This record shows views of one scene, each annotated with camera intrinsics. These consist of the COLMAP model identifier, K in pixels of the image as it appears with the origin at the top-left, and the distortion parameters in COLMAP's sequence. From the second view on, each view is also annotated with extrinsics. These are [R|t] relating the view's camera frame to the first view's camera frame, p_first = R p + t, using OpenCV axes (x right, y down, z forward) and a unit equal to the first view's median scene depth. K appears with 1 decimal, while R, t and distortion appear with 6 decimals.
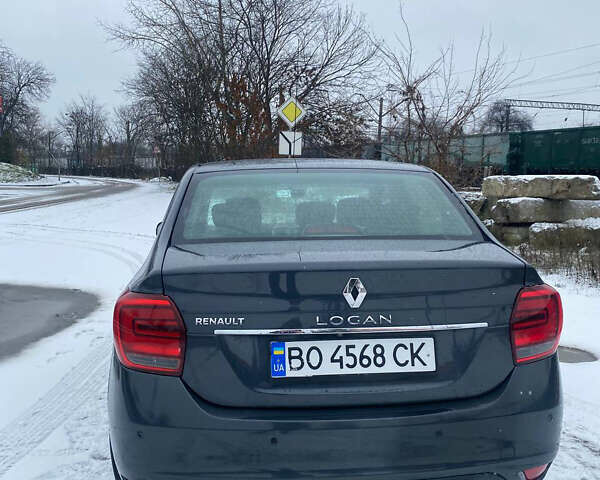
lens RADIAL K [[617.3, 0, 301.9], [0, 617.3, 234.8], [0, 0, 1]] dist [0.000499, 0.000000]
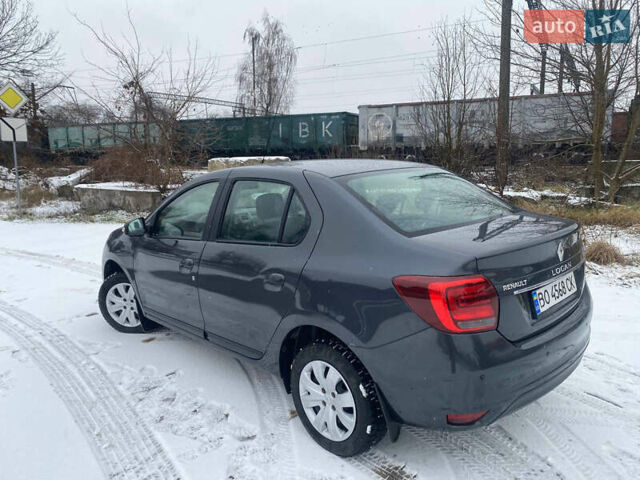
lens RADIAL K [[485.1, 0, 320.1], [0, 485.1, 240.0], [0, 0, 1]] dist [0.018657, -0.019078]
pose [[0.767476, -0.131892, 0.627363, -0.185855], [0.079707, 0.990646, 0.110758, -0.020180], [-0.636103, -0.034999, 0.770810, 0.065080]]
